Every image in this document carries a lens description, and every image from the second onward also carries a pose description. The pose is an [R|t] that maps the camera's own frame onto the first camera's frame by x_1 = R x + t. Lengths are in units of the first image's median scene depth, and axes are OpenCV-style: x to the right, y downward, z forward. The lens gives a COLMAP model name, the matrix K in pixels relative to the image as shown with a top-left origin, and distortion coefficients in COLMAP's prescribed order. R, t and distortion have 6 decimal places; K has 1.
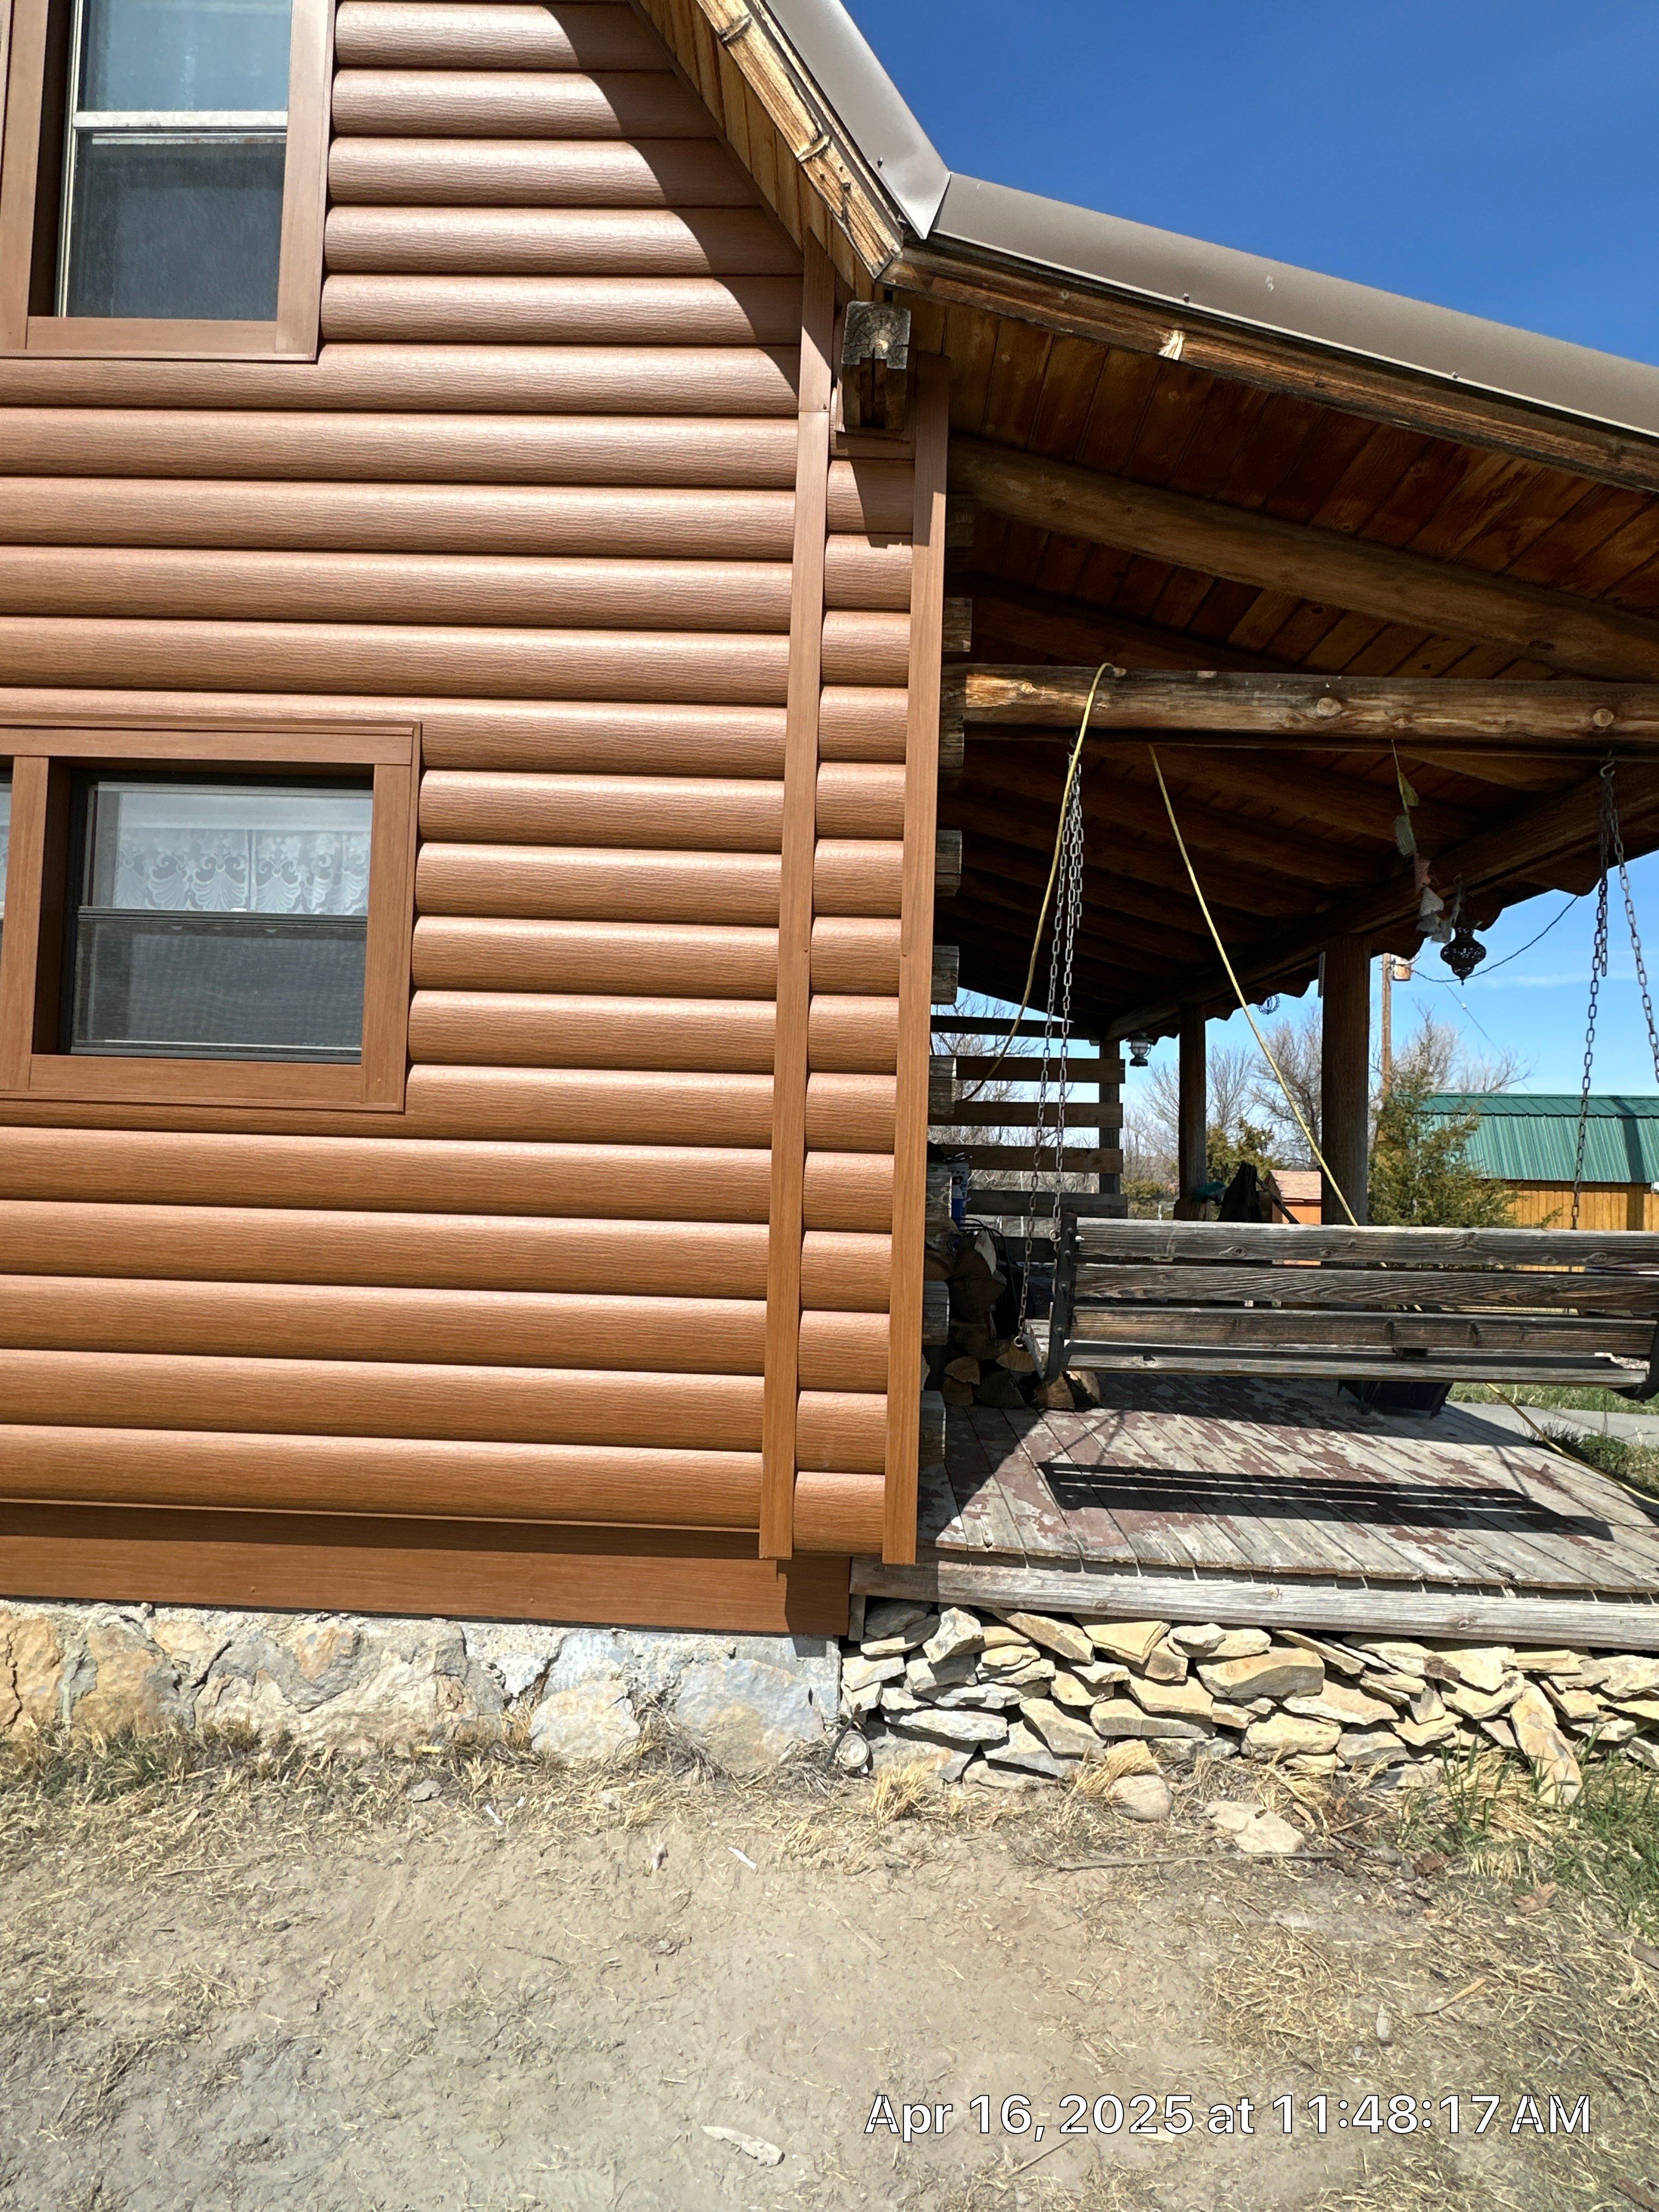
lens RADIAL K [[1174.3, 0, 829.5], [0, 1174.3, 1106.0], [0, 0, 1]] dist [-0.001909, 0.000065]
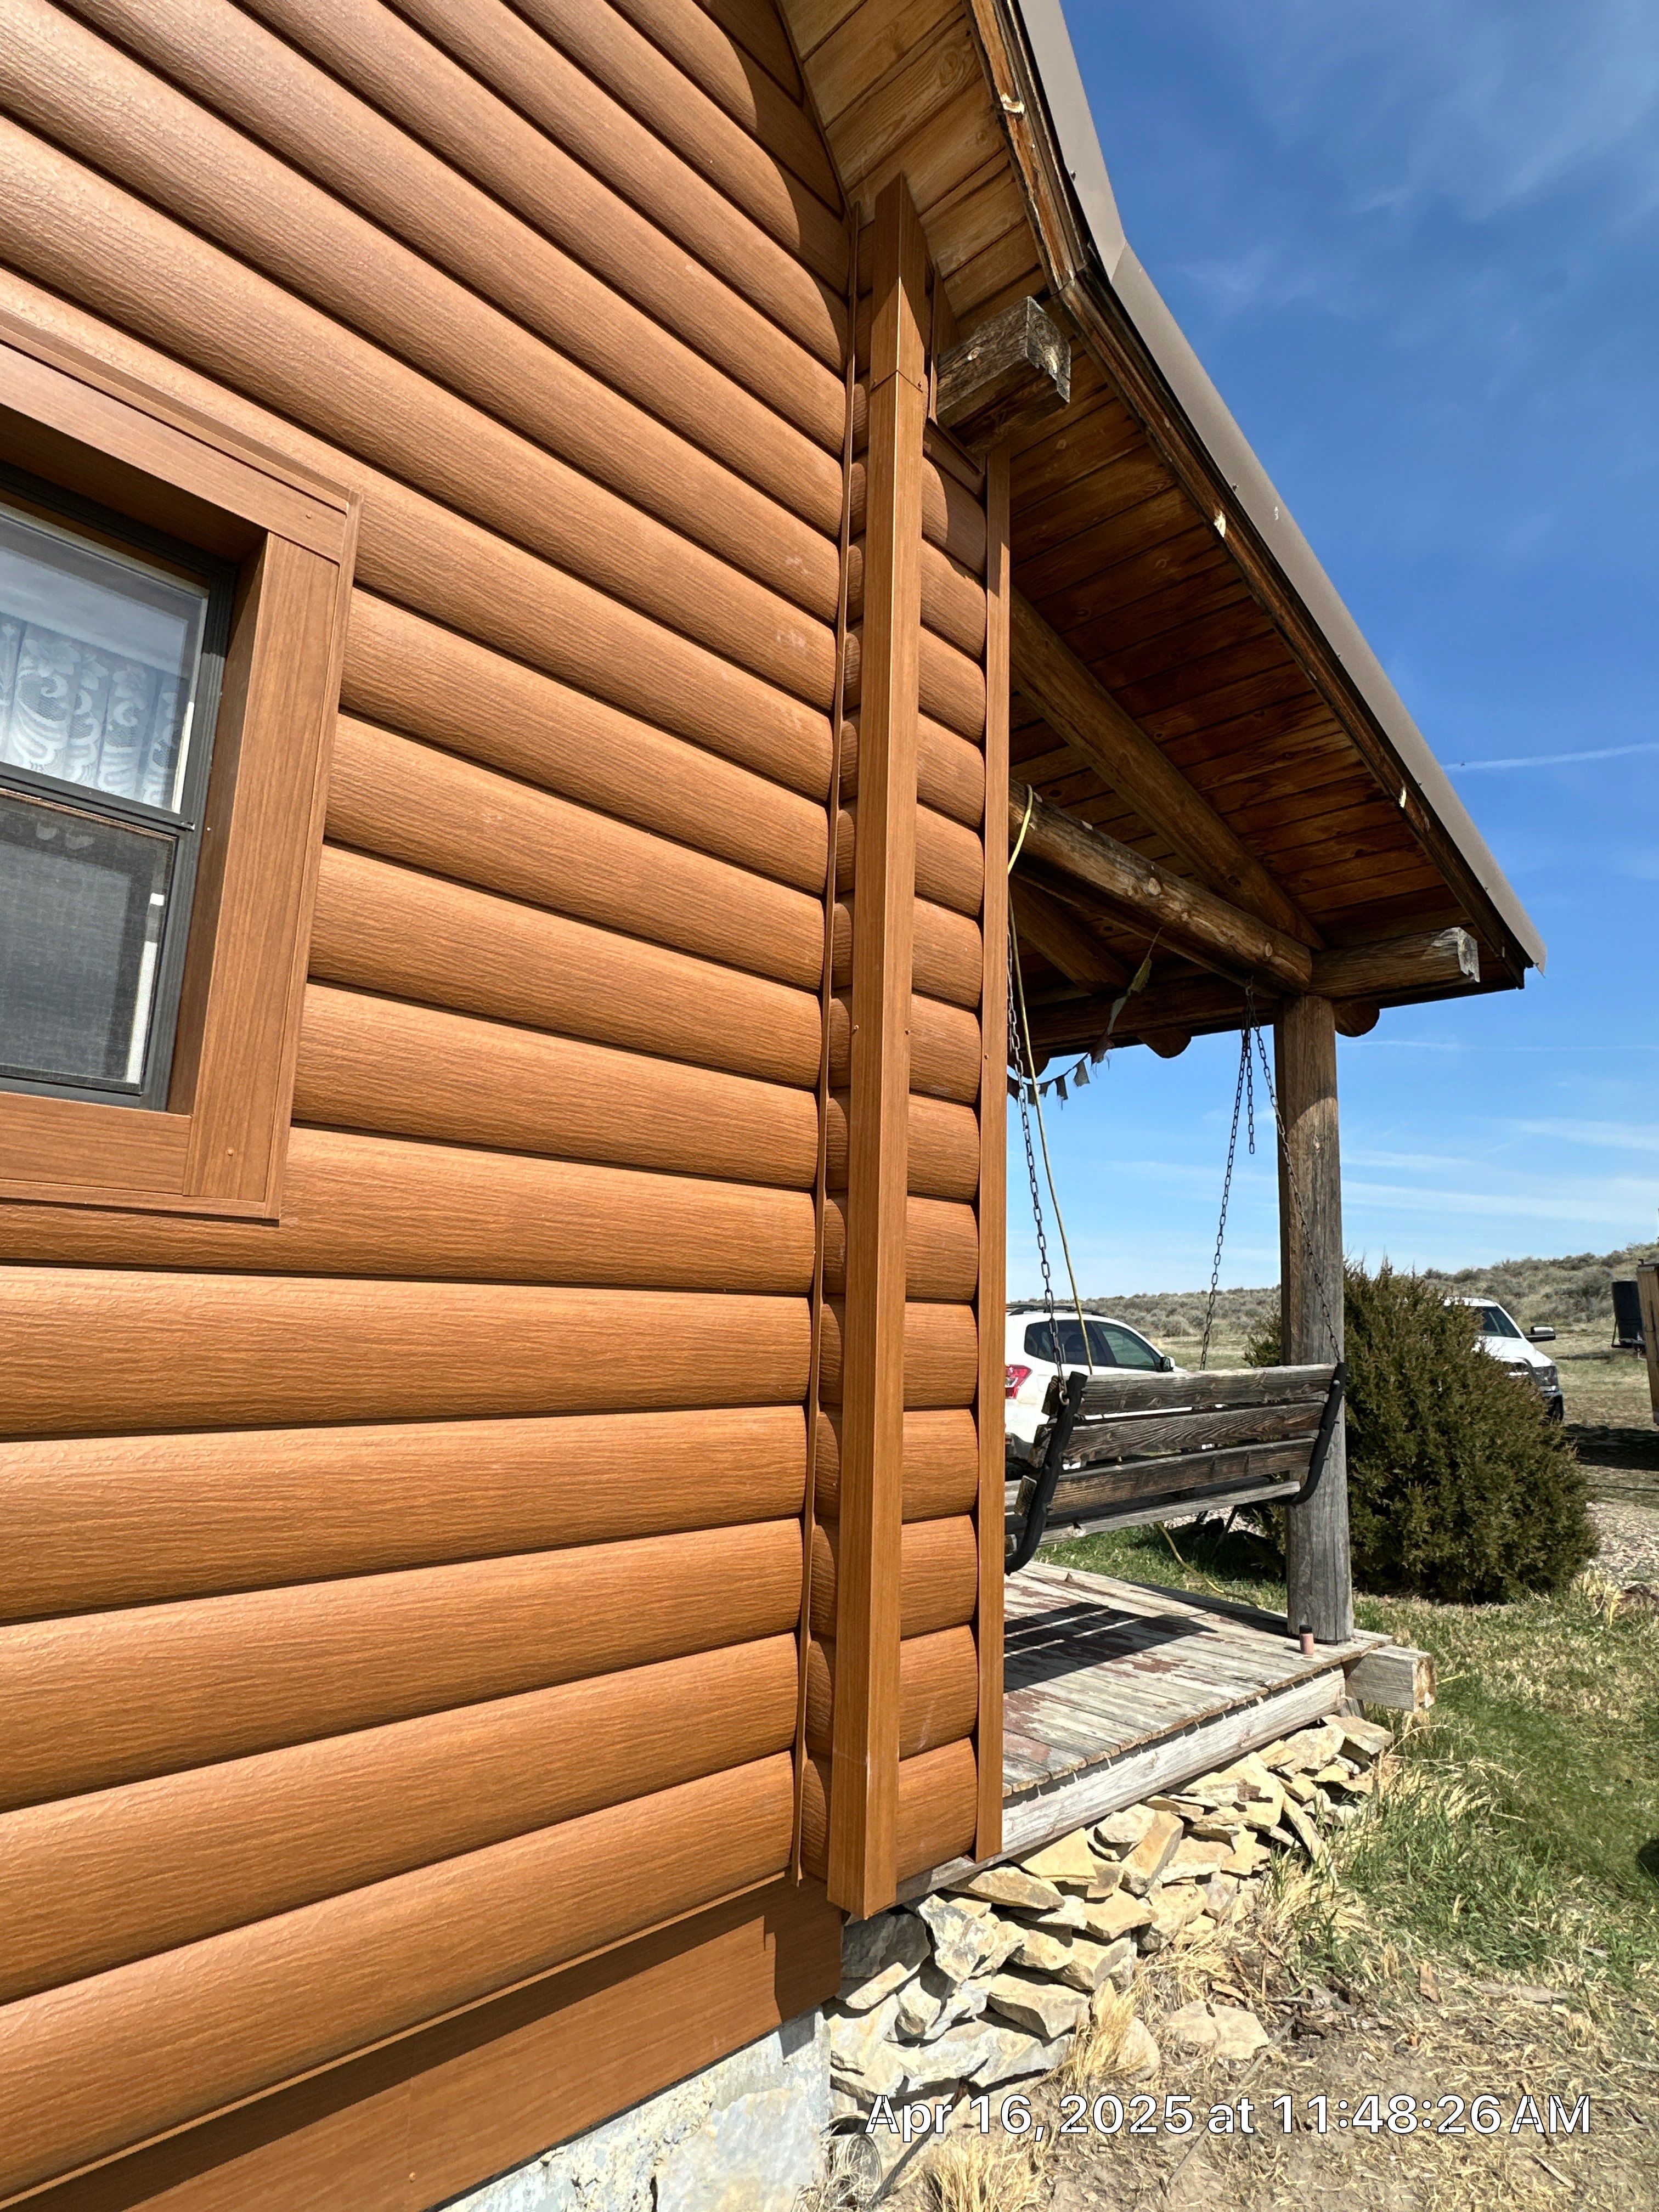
lens RADIAL K [[1174.3, 0, 829.5], [0, 1174.3, 1106.0], [0, 0, 1]] dist [-0.001909, 0.000065]
pose [[0.693253, 0.114707, 0.711507, -0.557434], [-0.037155, 0.991628, -0.123665, 0.009595], [-0.719736, 0.059296, 0.691711, 0.488100]]
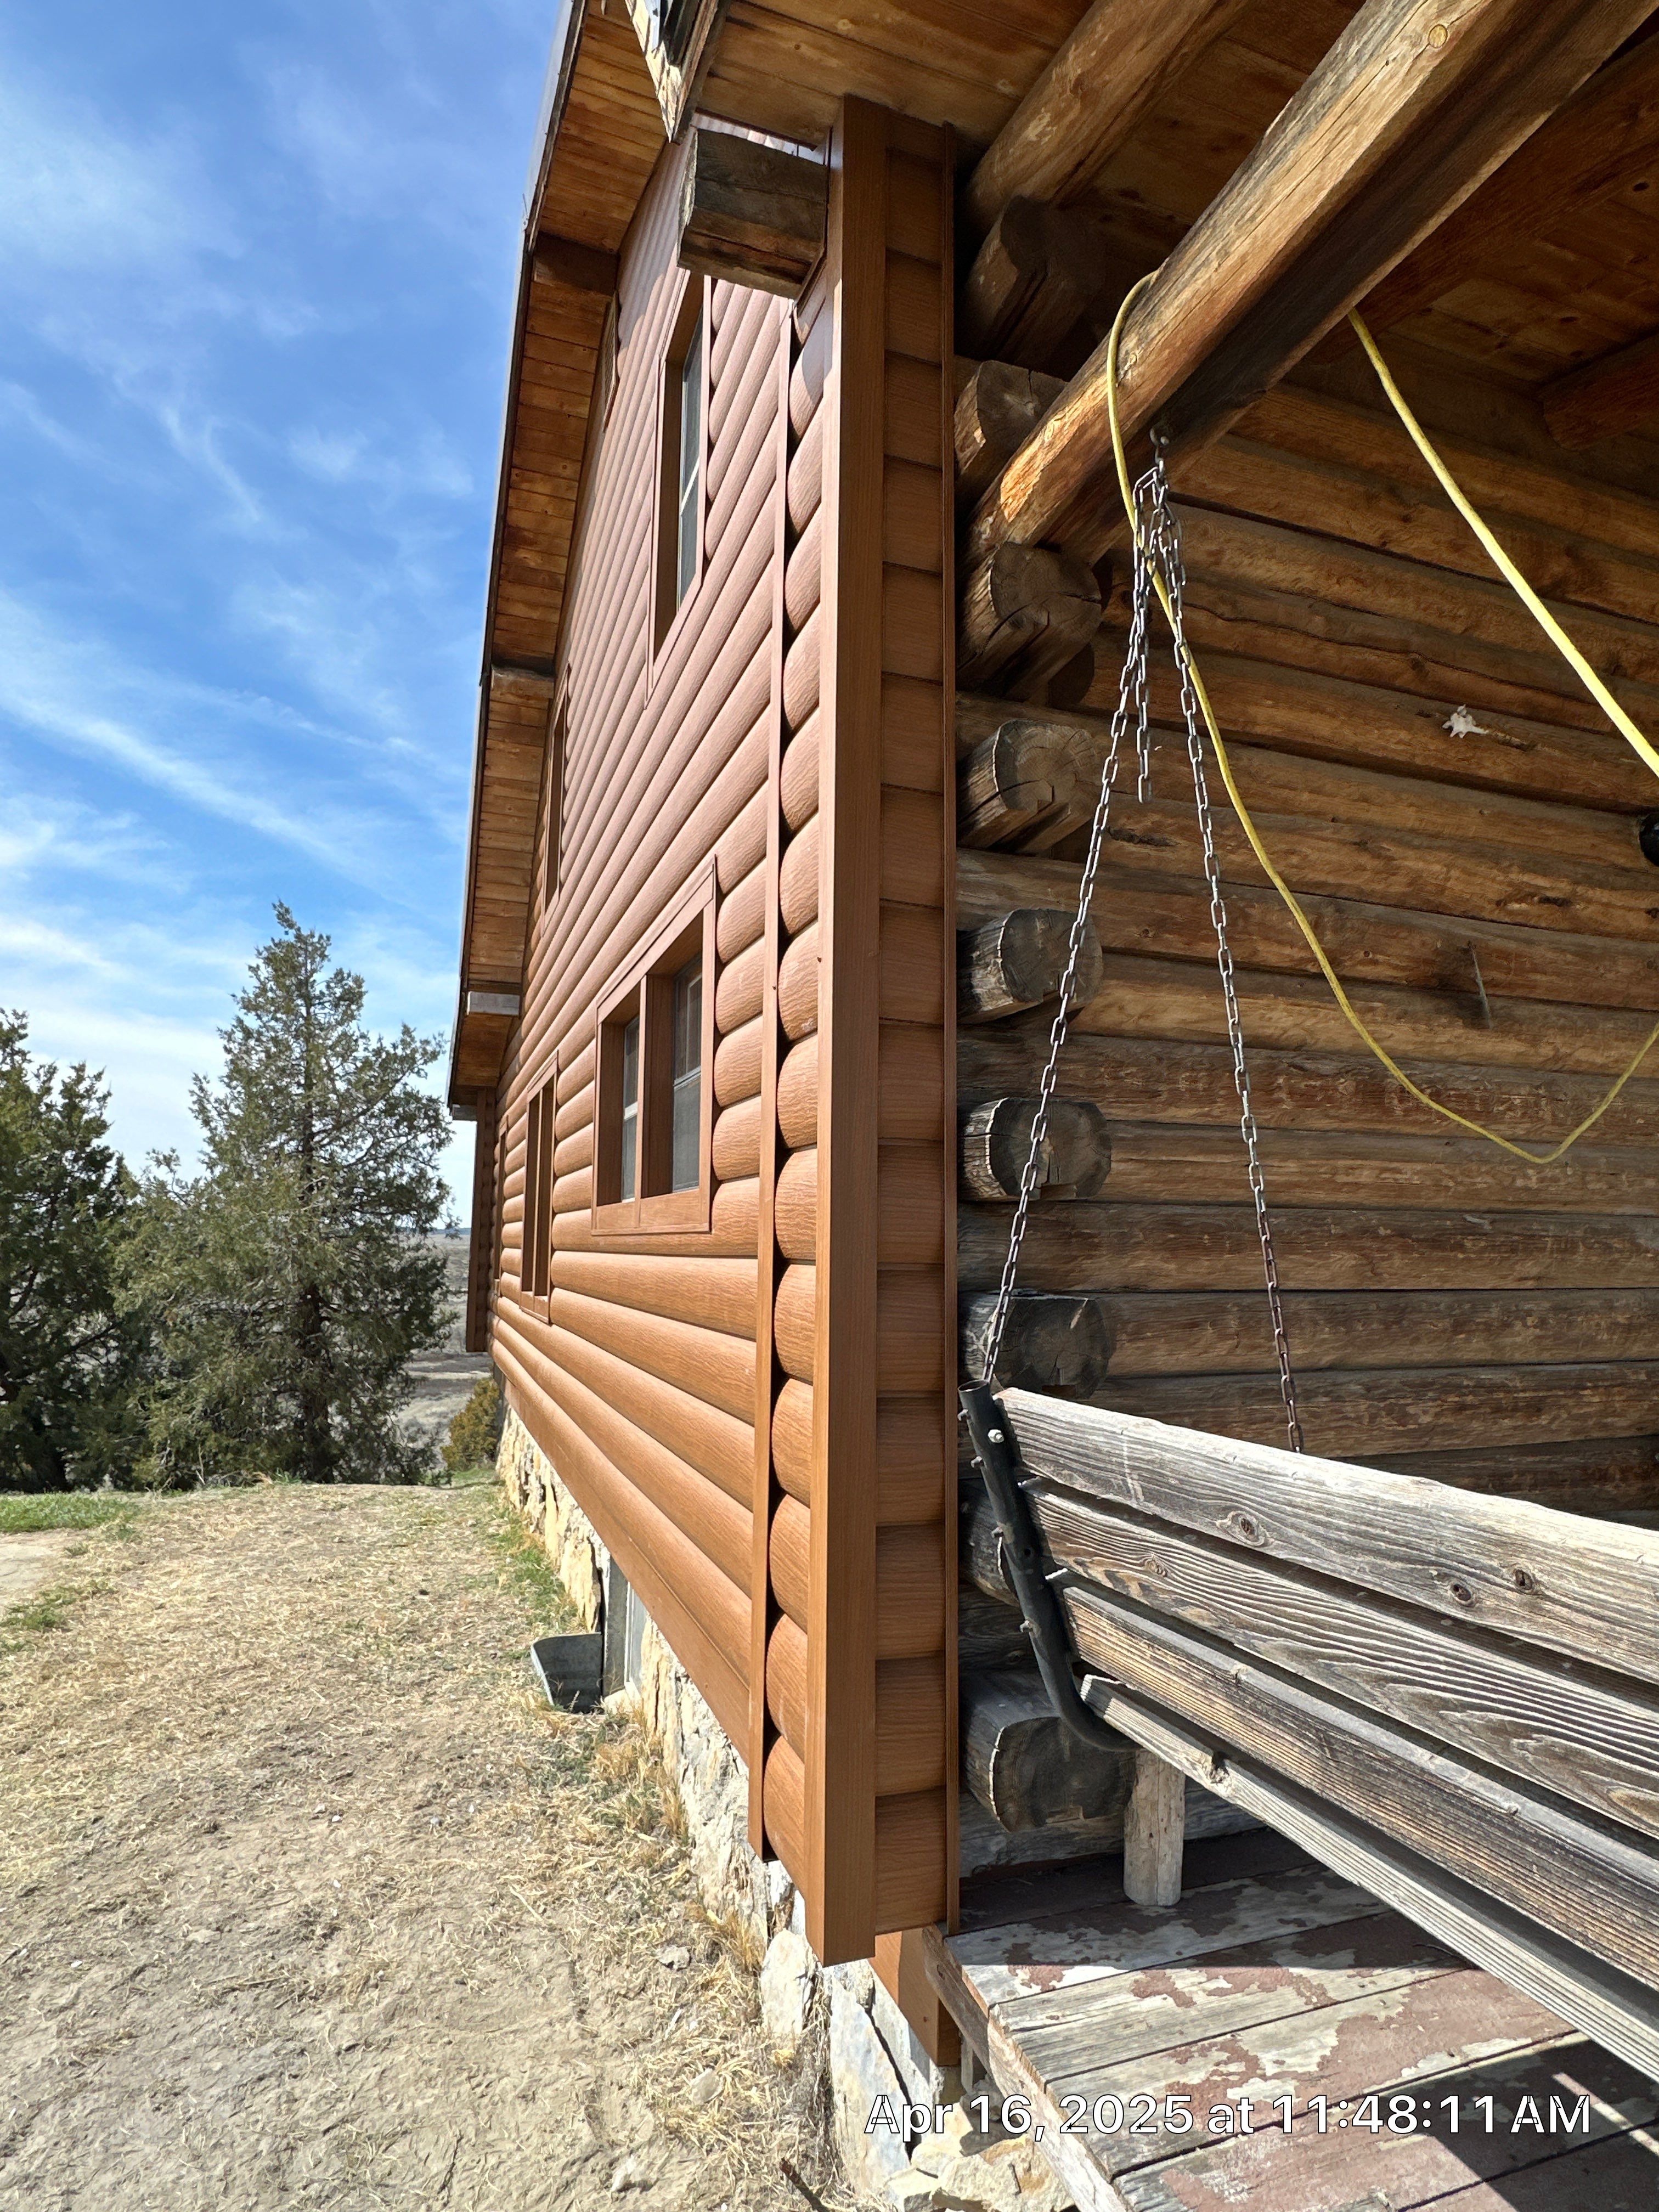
lens RADIAL K [[1174.3, 0, 829.5], [0, 1174.3, 1106.0], [0, 0, 1]] dist [-0.001909, 0.000065]
pose [[0.357756, -0.143303, -0.922754, 0.679211], [0.039453, 0.989592, -0.138387, 0.042505], [0.932981, 0.013103, 0.359687, 0.779599]]
